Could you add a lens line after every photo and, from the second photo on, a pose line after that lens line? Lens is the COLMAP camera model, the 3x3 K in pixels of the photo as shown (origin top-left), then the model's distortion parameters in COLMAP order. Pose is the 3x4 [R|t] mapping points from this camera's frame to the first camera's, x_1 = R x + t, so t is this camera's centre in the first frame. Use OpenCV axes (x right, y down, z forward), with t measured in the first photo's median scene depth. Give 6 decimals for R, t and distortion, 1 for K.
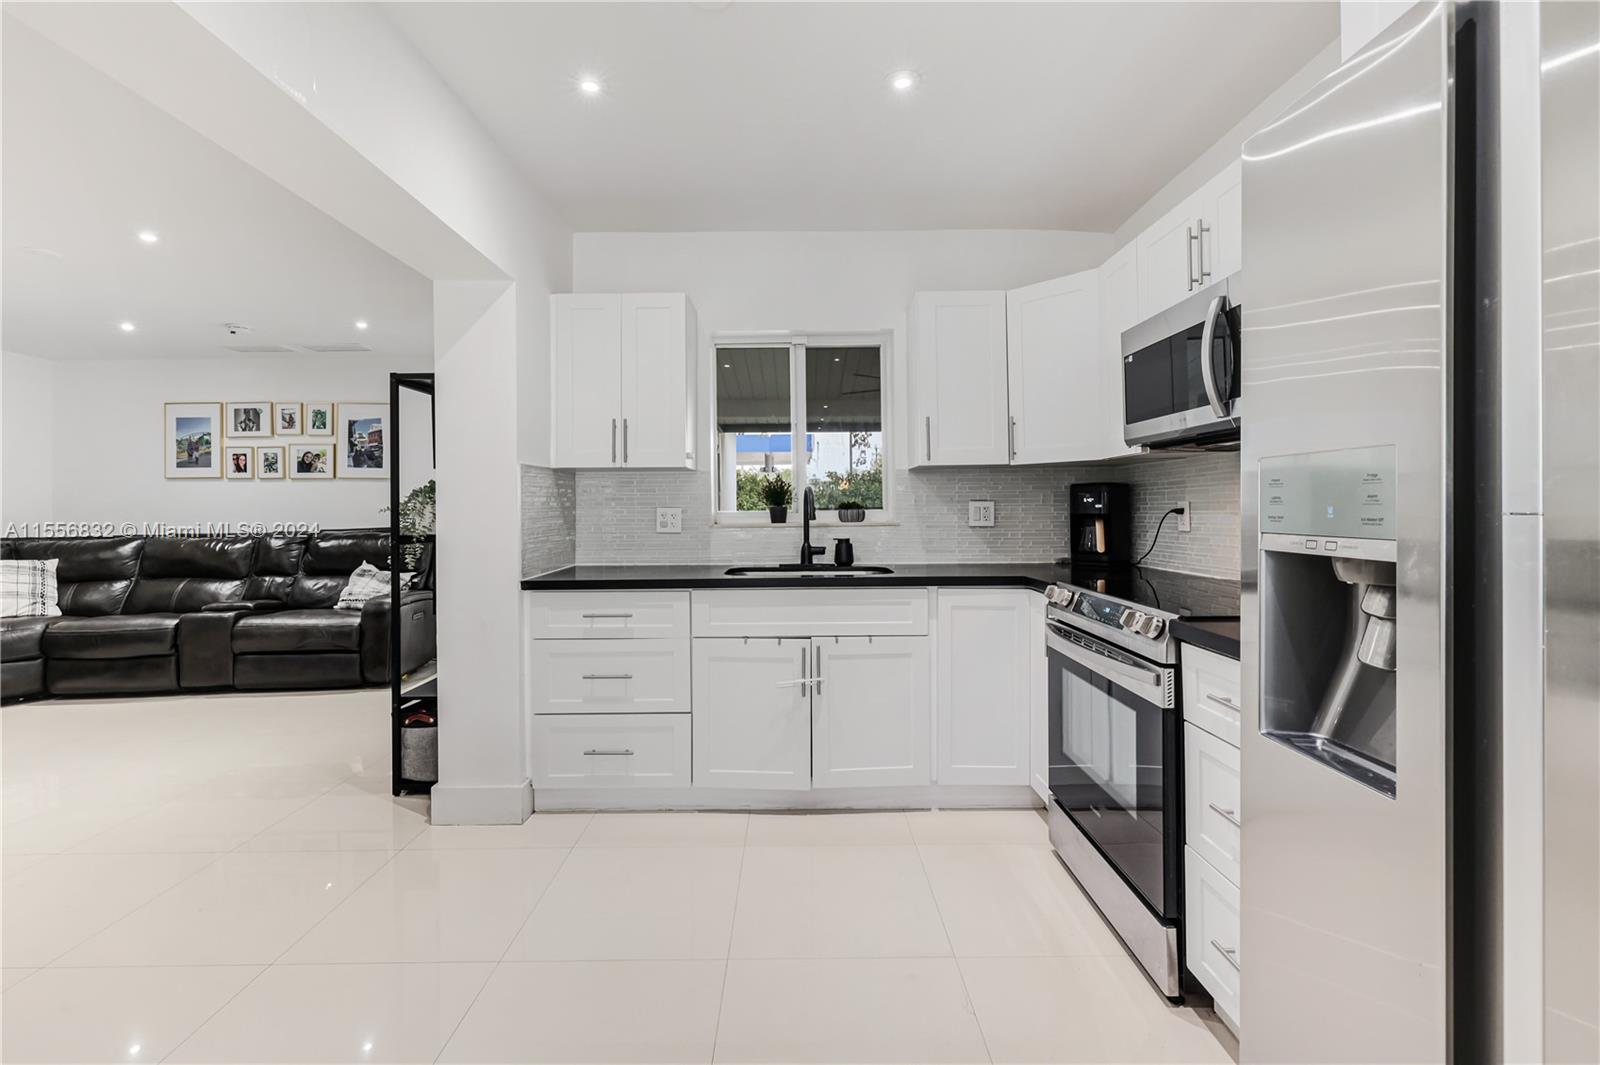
lens RADIAL K [[680.7, 0, 800.9], [0, 680.7, 504.5], [0, 0, 1]] dist [-0.005304, -0.000057]
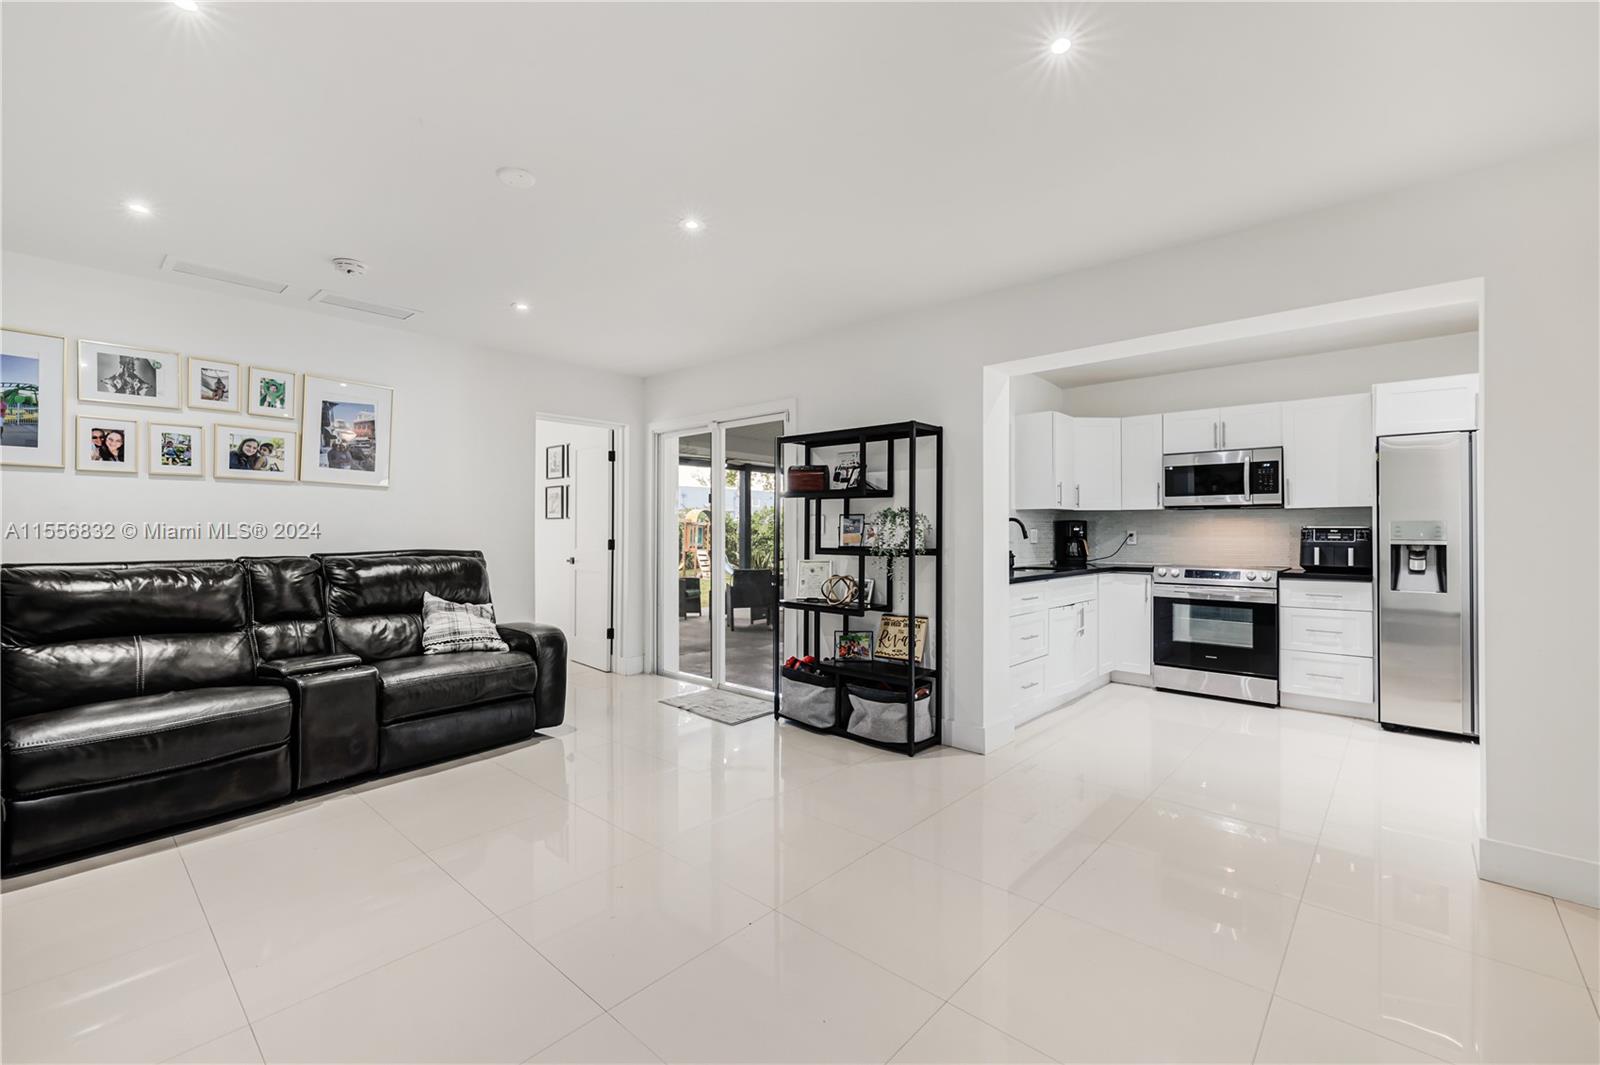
lens RADIAL K [[680.7, 0, 785.5], [0, 680.7, 526.0], [0, 0, 1]] dist [-0.005304, -0.000057]
pose [[0.684292, 0.017202, 0.729005, -0.853588], [-0.012787, 0.999851, -0.011590, 0.009397], [-0.729096, -0.001391, 0.684411, 0.156138]]
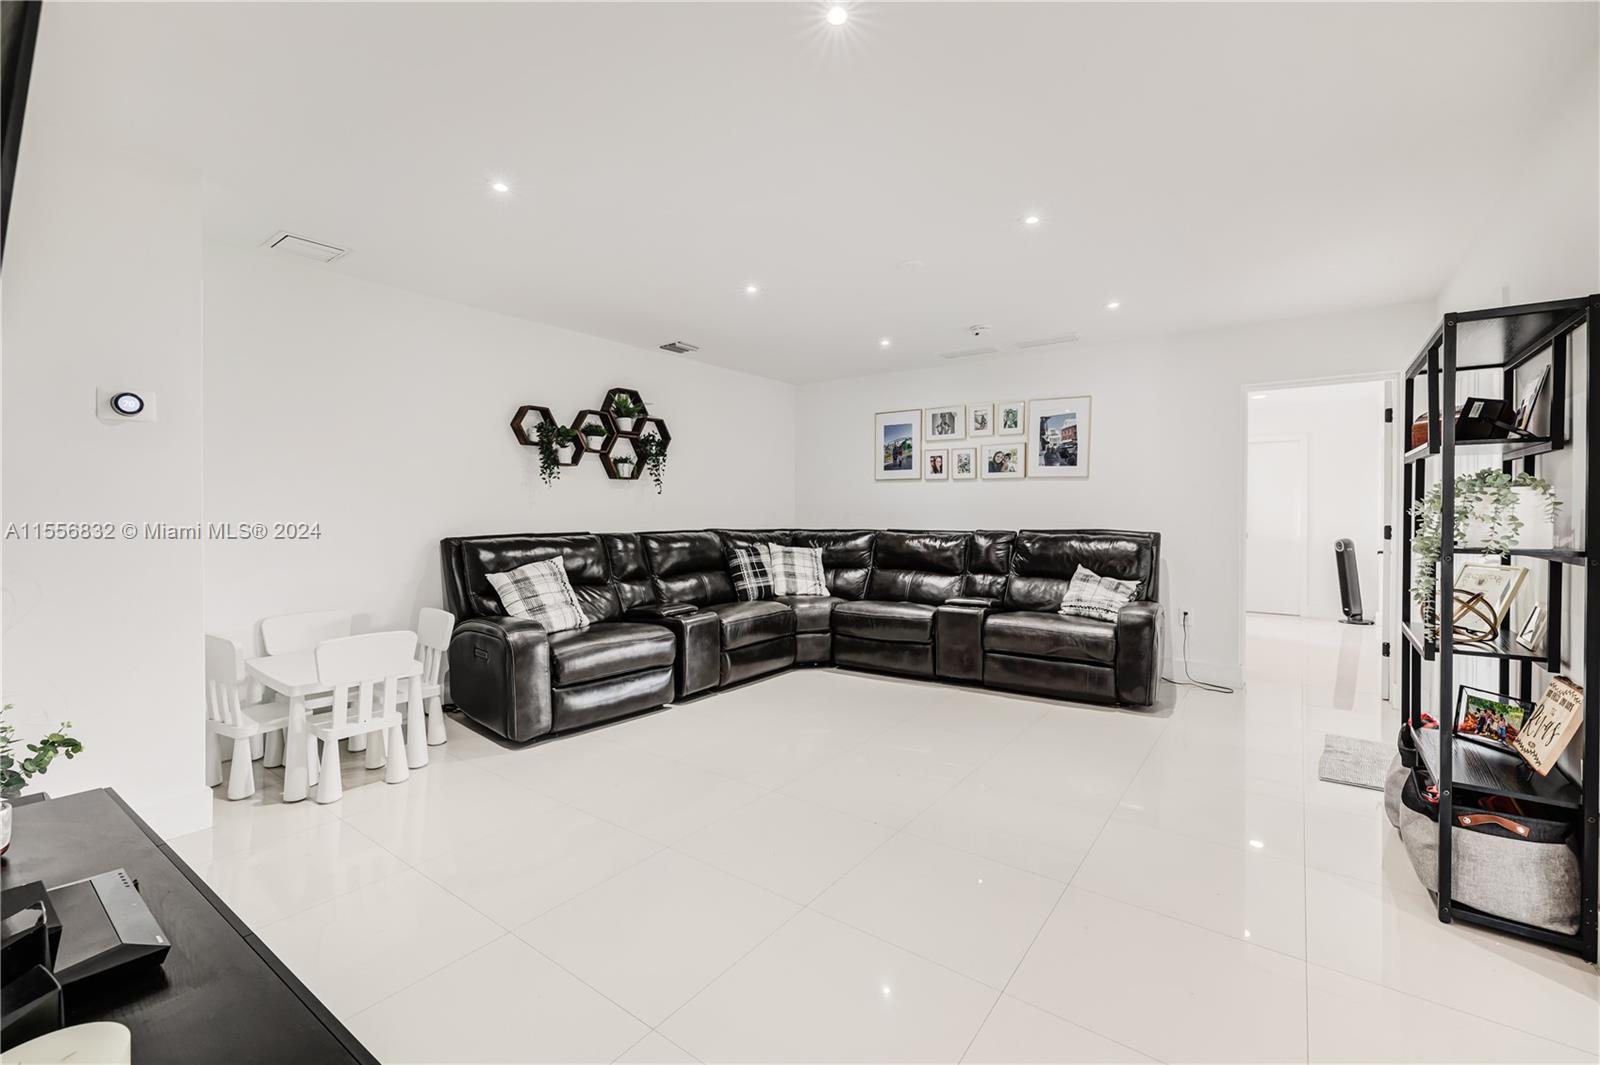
lens RADIAL K [[680.7, 0, 786.1], [0, 680.7, 512.1], [0, 0, 1]] dist [-0.005304, -0.000057]
pose [[0.778800, 0.014683, -0.627100, -0.340632], [-0.011337, 0.999892, 0.009332, 0.005938], [0.627170, -0.000158, 0.778883, 0.020441]]
